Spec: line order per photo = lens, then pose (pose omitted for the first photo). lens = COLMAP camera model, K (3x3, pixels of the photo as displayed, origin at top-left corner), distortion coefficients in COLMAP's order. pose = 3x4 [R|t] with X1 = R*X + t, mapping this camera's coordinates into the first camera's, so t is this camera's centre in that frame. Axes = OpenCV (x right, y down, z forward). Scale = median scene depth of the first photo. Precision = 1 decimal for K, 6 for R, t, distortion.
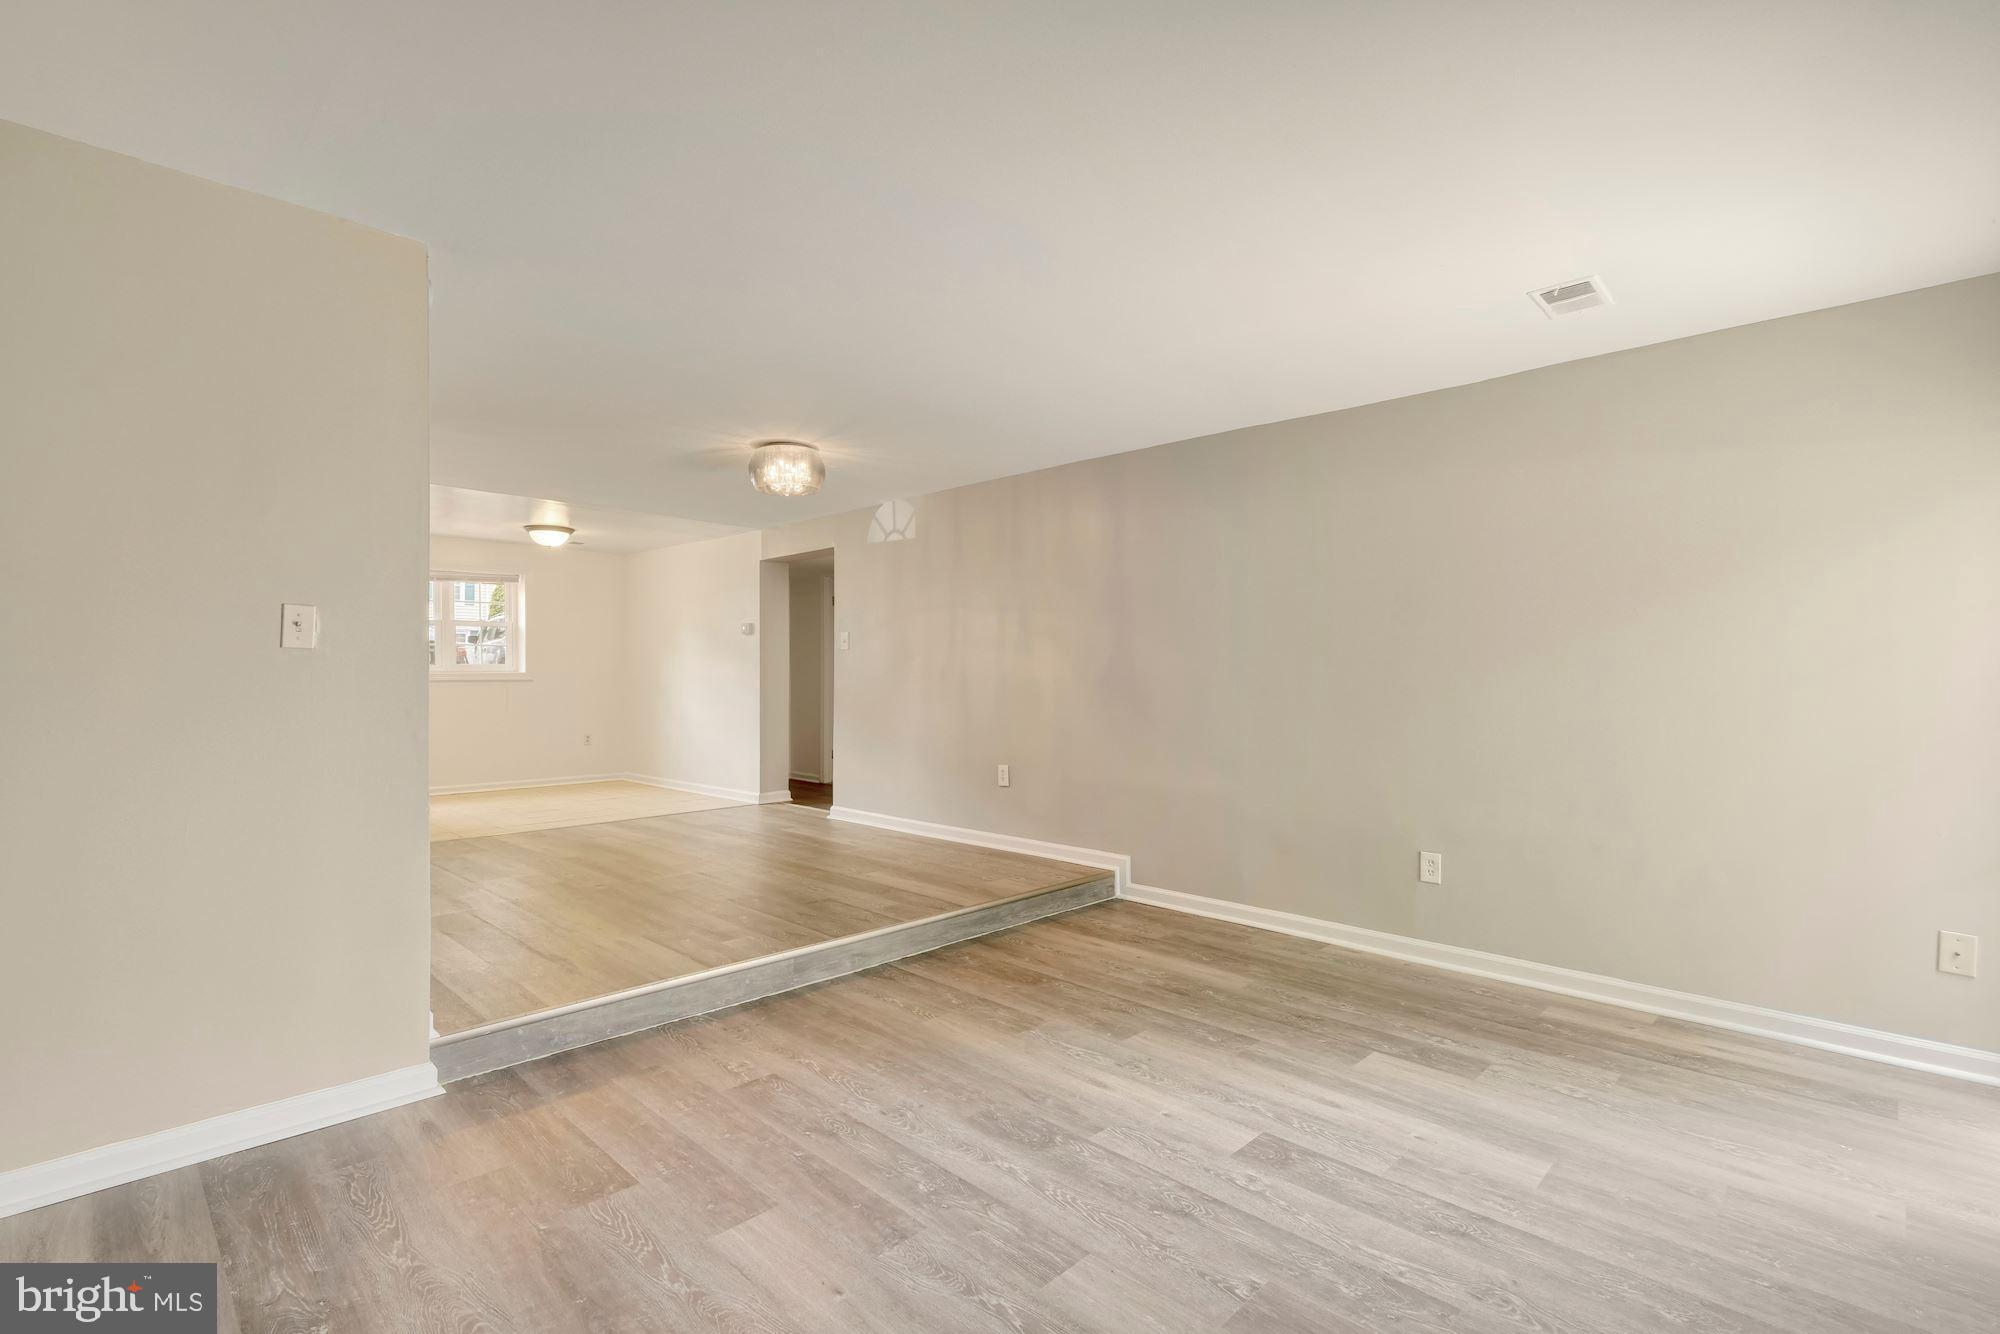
lens RADIAL K [[922.0, 0, 1002.3], [0, 922.0, 674.9], [0, 0, 1]] dist [-0.000009, 0.000495]
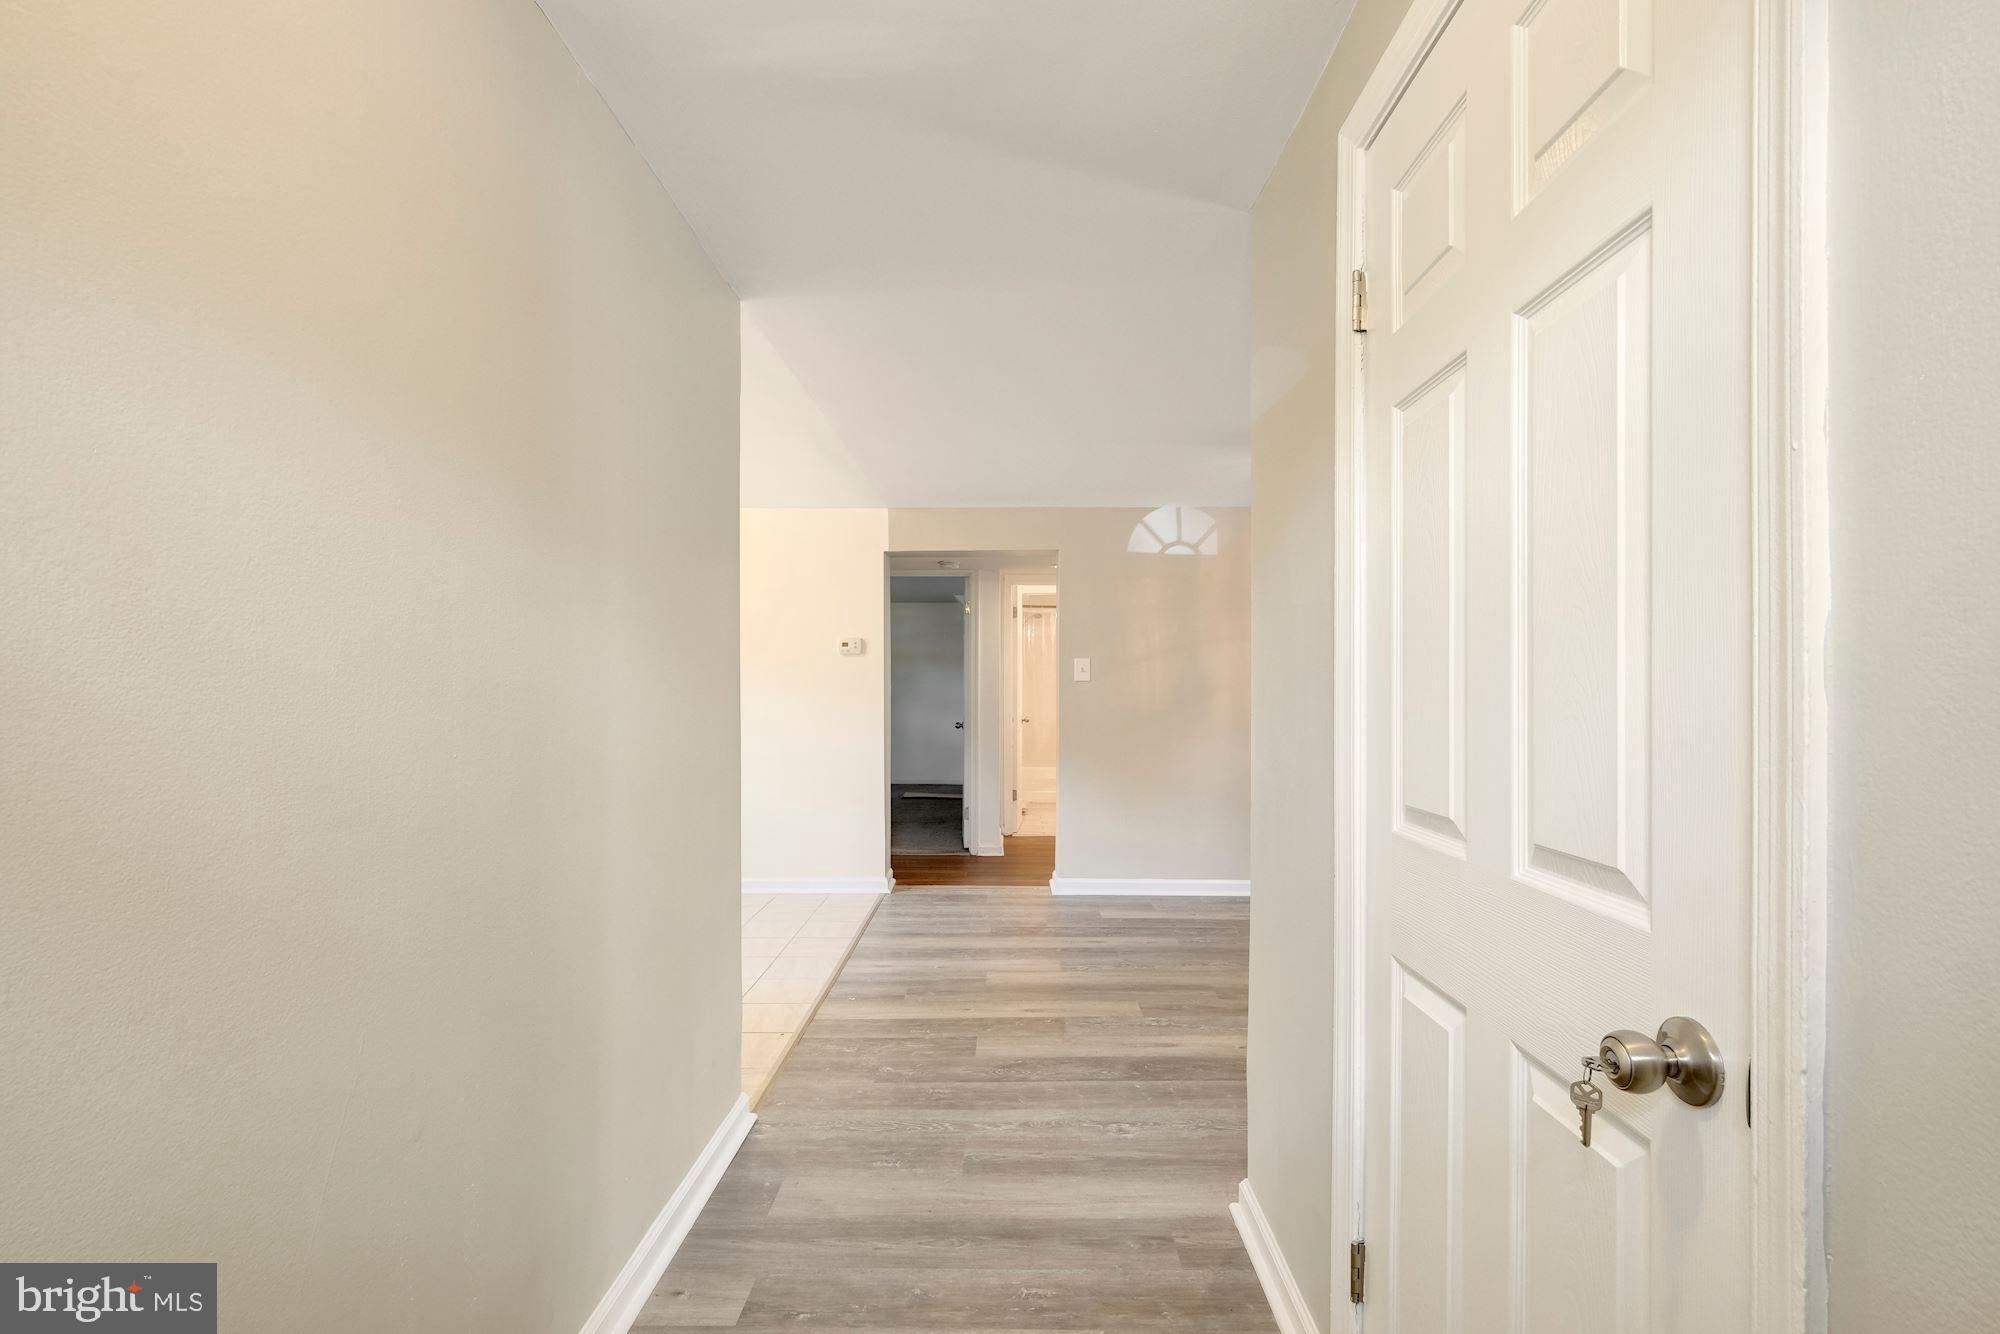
lens RADIAL K [[905.4, 0, 1009.8], [0, 905.4, 689.9], [0, 0, 1]] dist [-0.000317, 0.000414]
pose [[0.720117, -0.001813, 0.693850, -1.517097], [-0.003645, 0.999973, 0.006396, -0.046528], [-0.693843, -0.007135, 0.720091, 0.942596]]
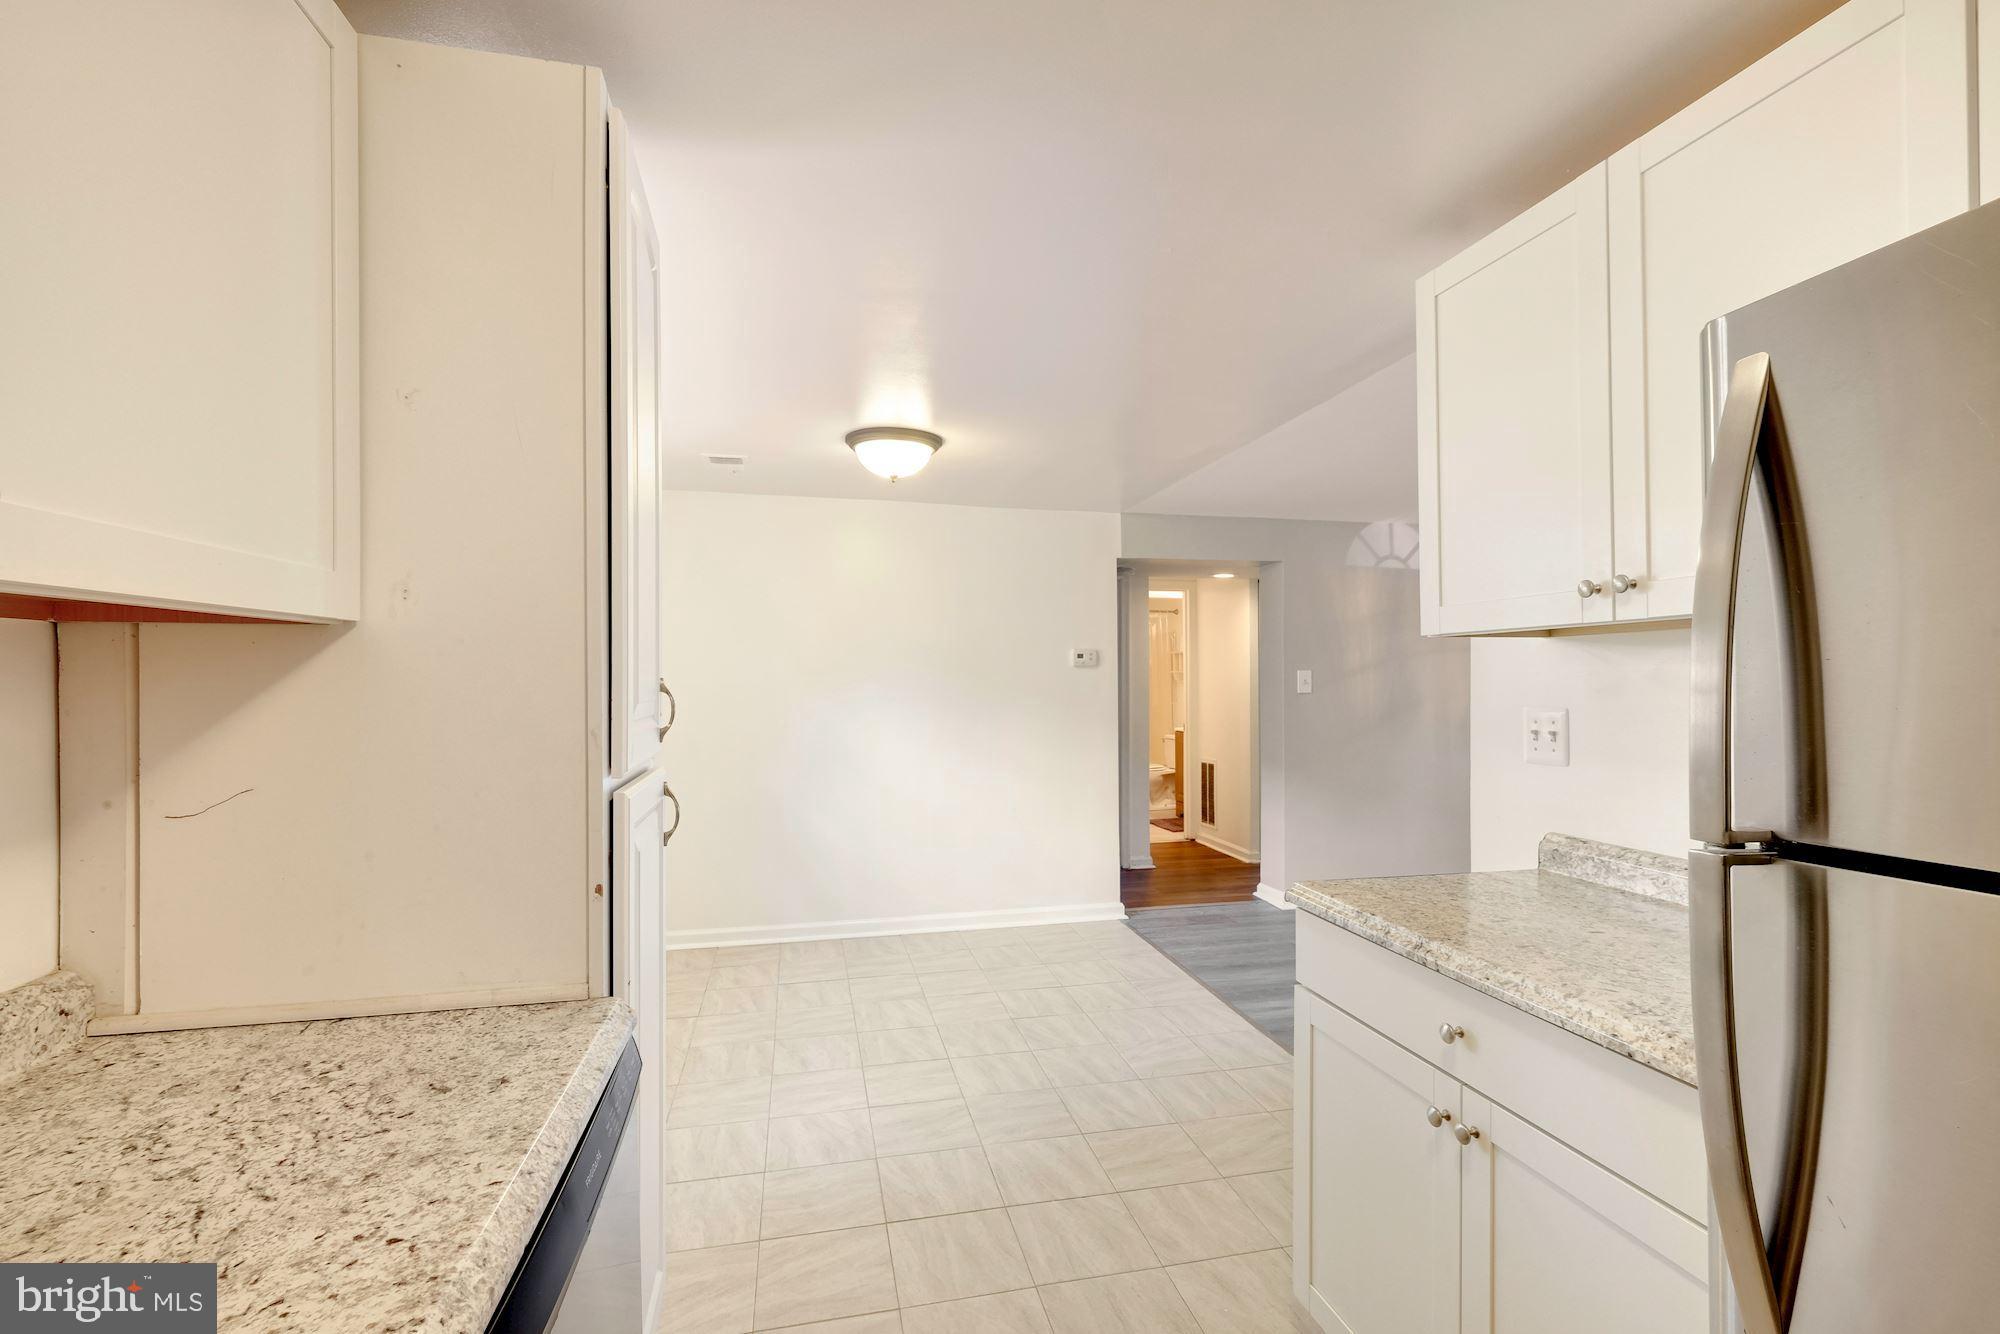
lens RADIAL K [[884.7, 0, 1000.0], [0, 884.7, 667.0], [0, 0, 1]] dist [0.000051, 0.000046]
pose [[0.551196, 0.006092, 0.834353, -1.904104], [-0.000779, 0.999977, -0.006787, -0.086184], [-0.834375, 0.003091, 0.551188, 1.585156]]
